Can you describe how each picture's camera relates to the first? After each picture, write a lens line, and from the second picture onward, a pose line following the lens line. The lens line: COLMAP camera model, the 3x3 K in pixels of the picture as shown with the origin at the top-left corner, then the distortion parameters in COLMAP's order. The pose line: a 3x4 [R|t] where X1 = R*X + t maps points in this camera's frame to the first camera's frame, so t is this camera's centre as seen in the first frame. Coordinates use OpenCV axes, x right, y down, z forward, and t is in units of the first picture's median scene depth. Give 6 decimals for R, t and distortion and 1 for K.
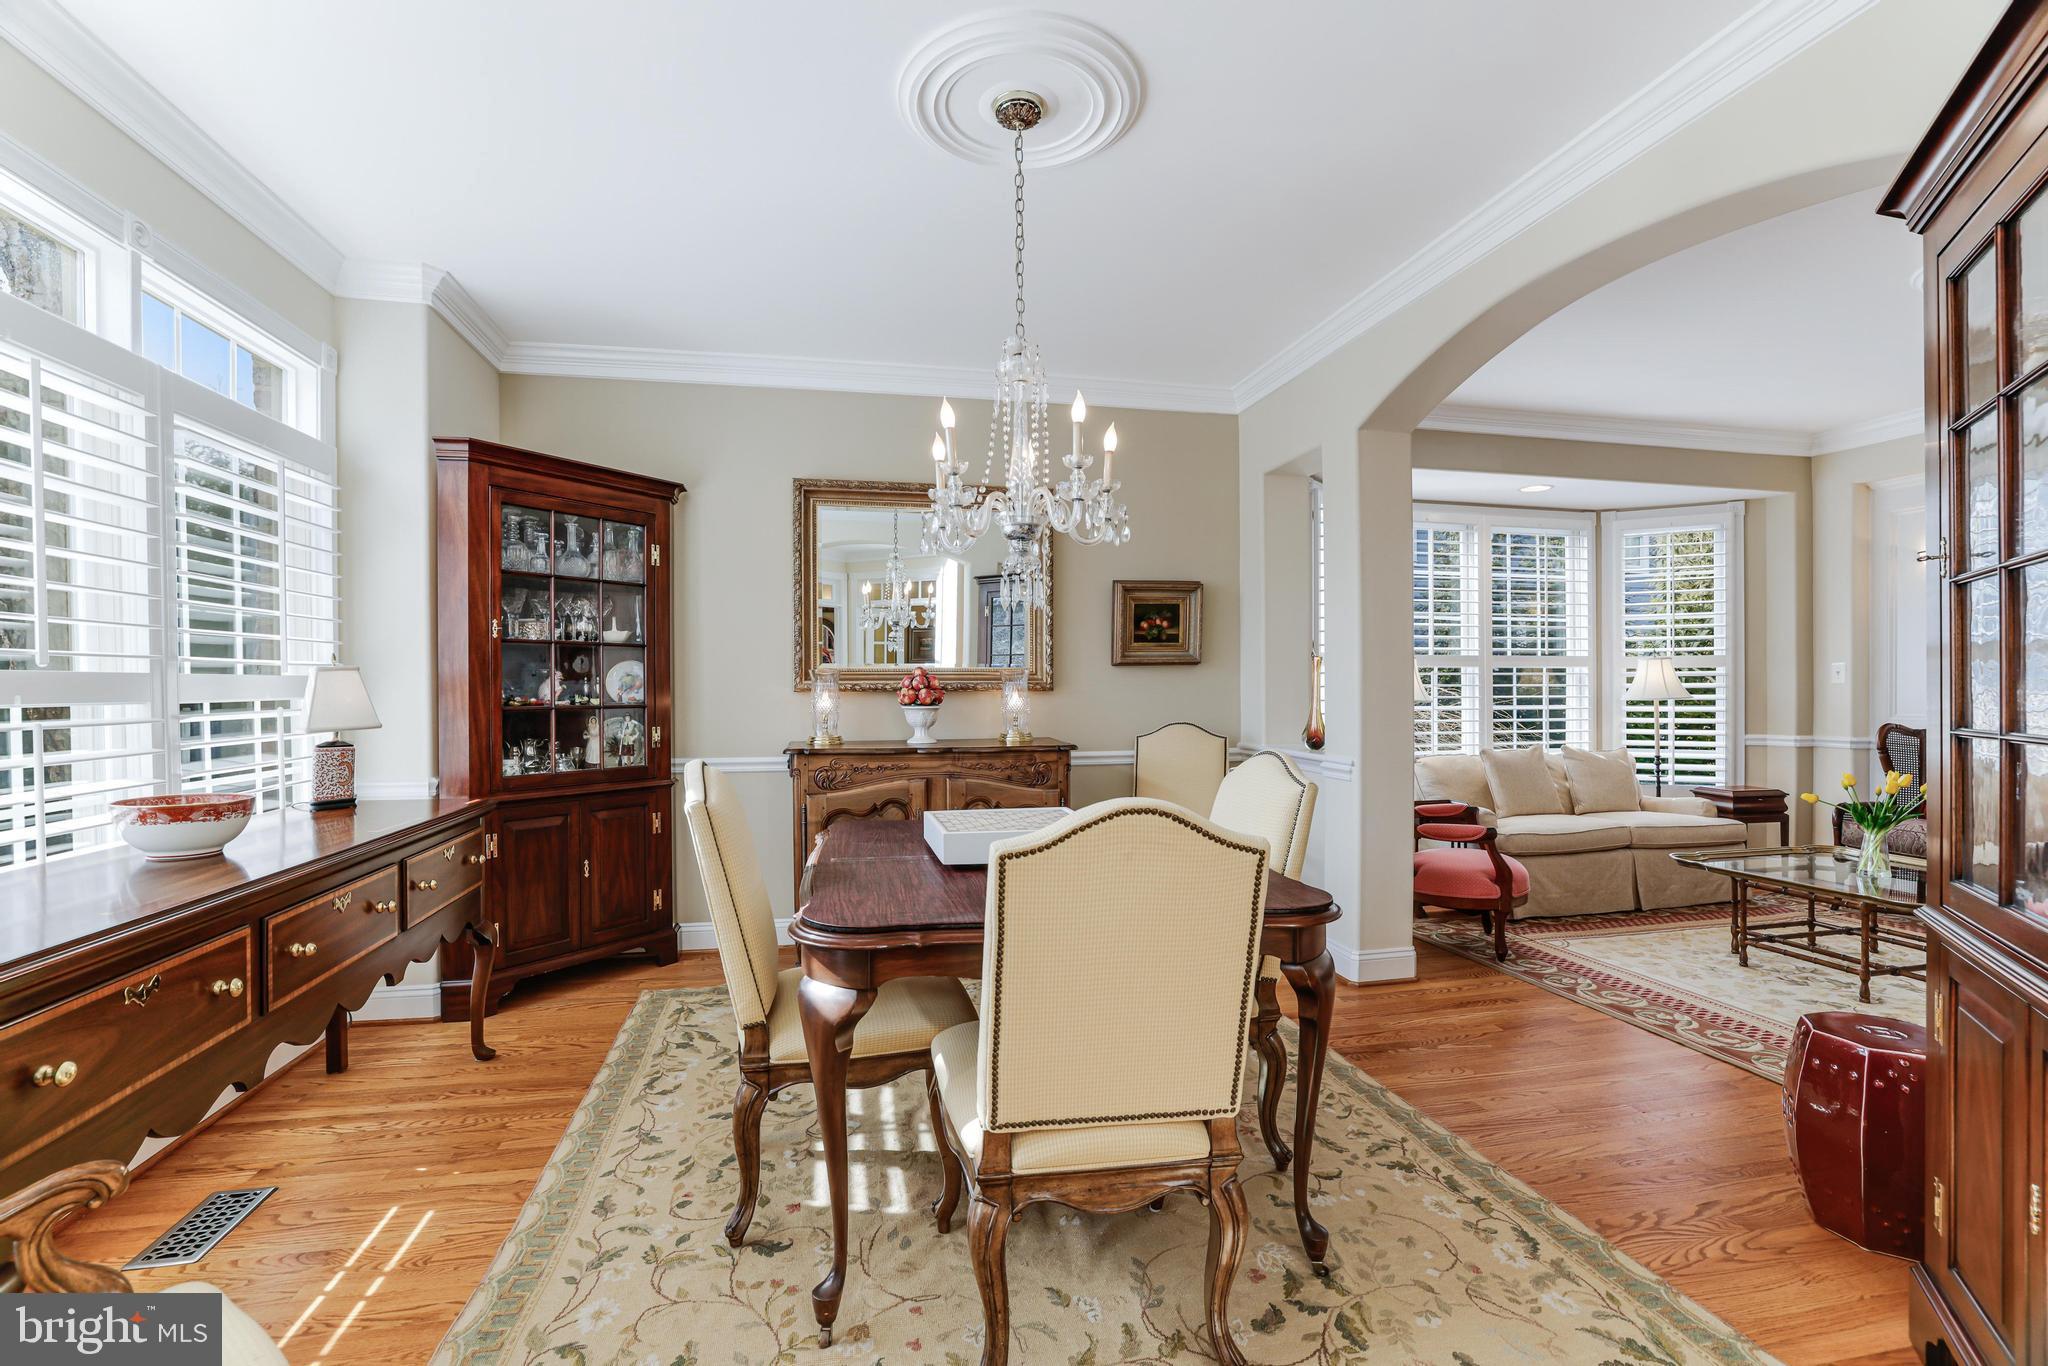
lens RADIAL K [[894.4, 0, 1038.8], [0, 894.4, 693.4], [0, 0, 1]] dist [-0.033131, 0.004065]
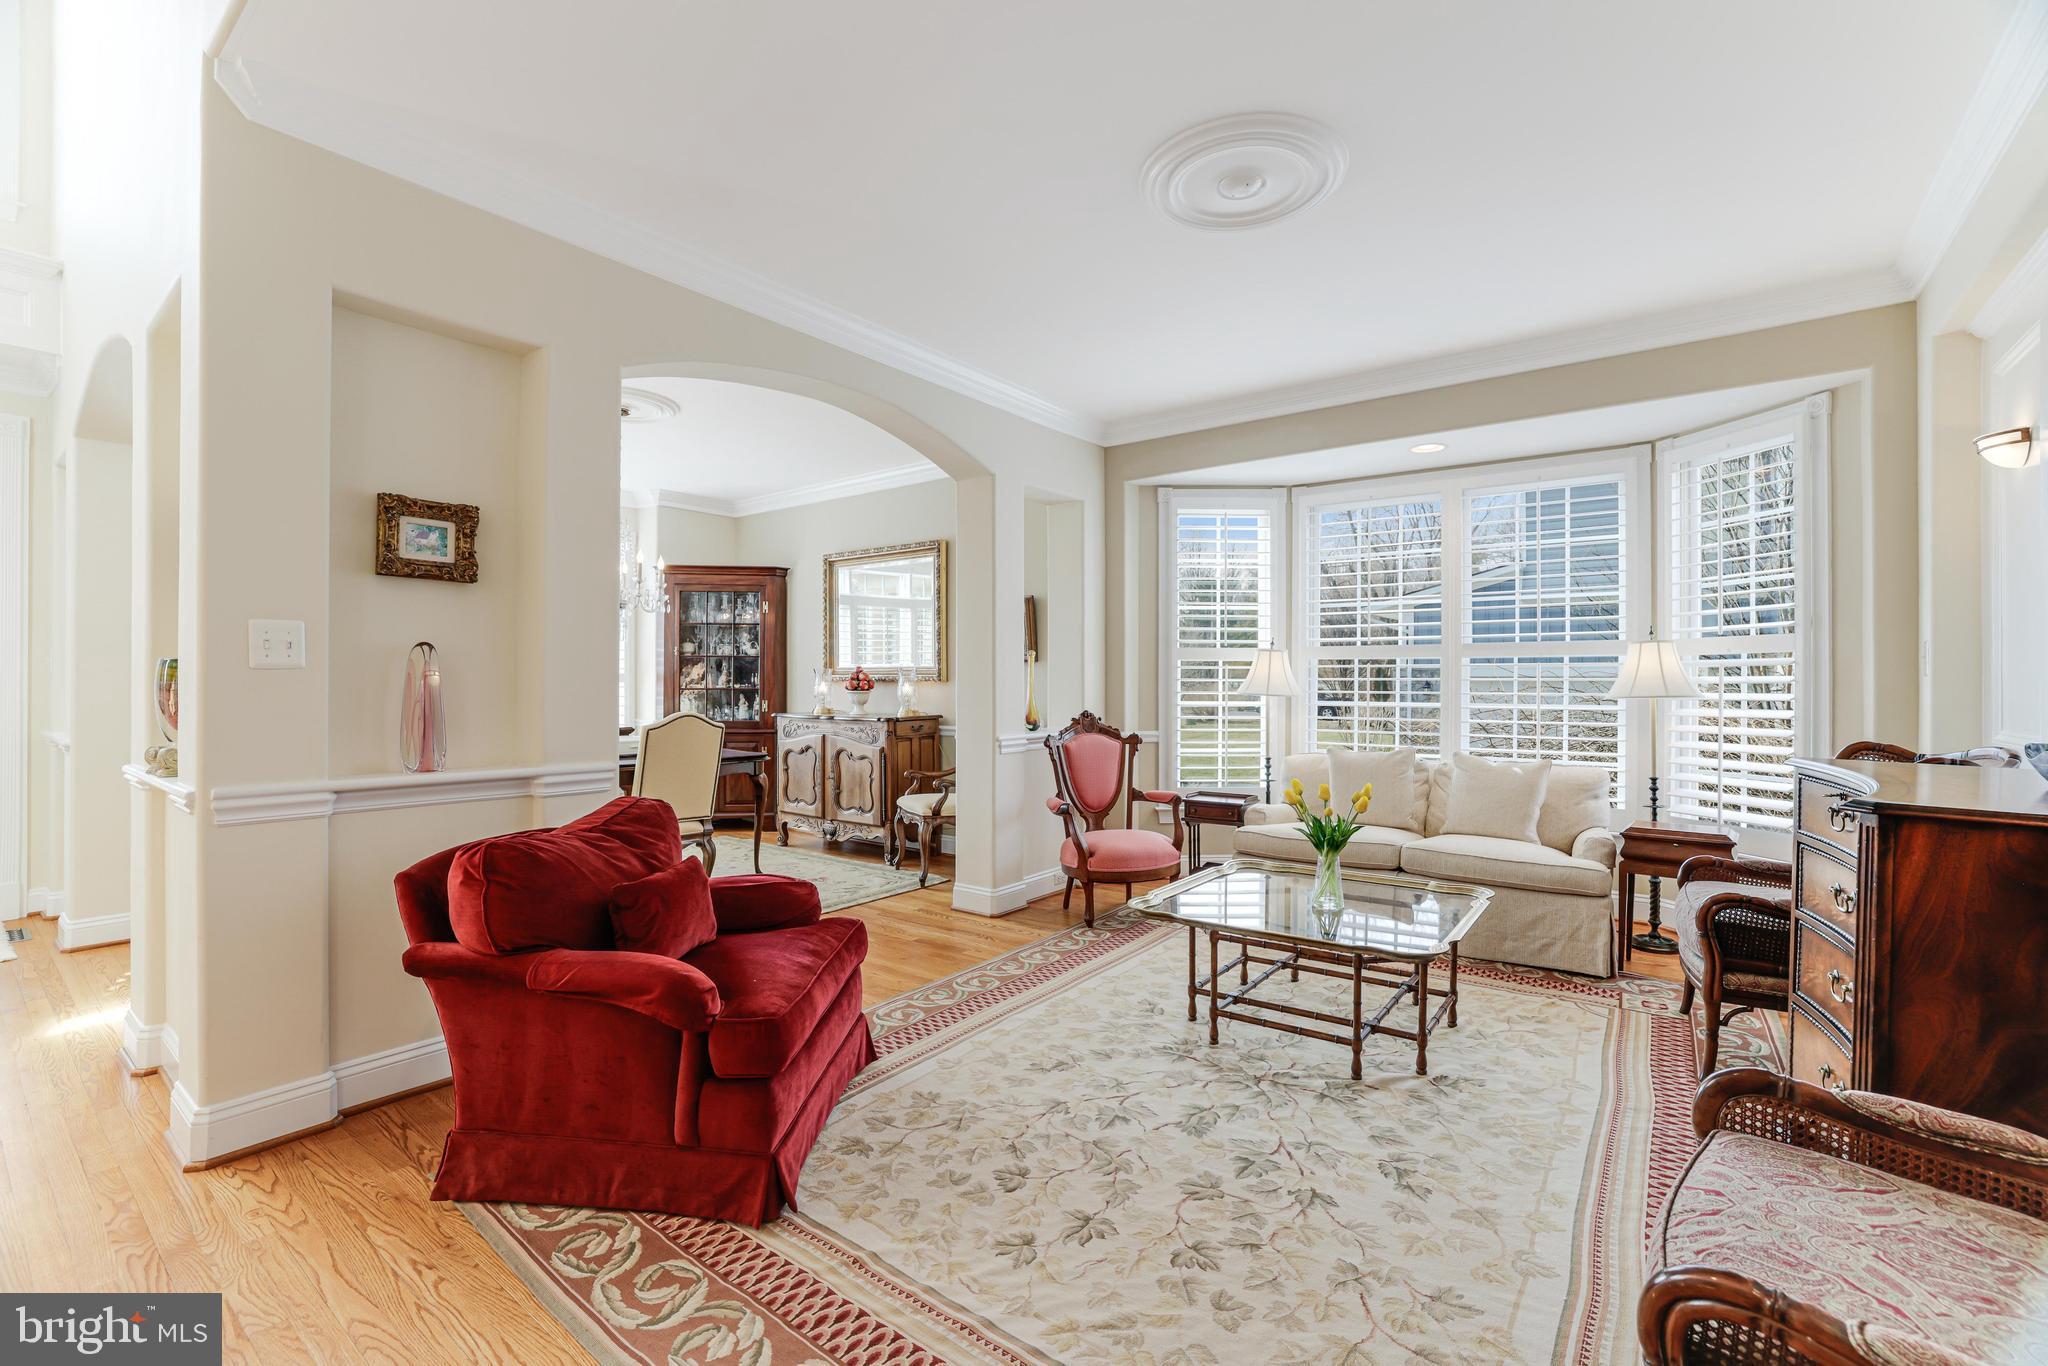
lens RADIAL K [[894.4, 0, 1045.9], [0, 894.4, 680.3], [0, 0, 1]] dist [-0.033131, 0.004065]
pose [[0.656875, 0.001254, -0.753999, 1.011742], [-0.008743, 0.999944, -0.005954, 0.000473], [0.753949, 0.010503, 0.656849, 0.169322]]
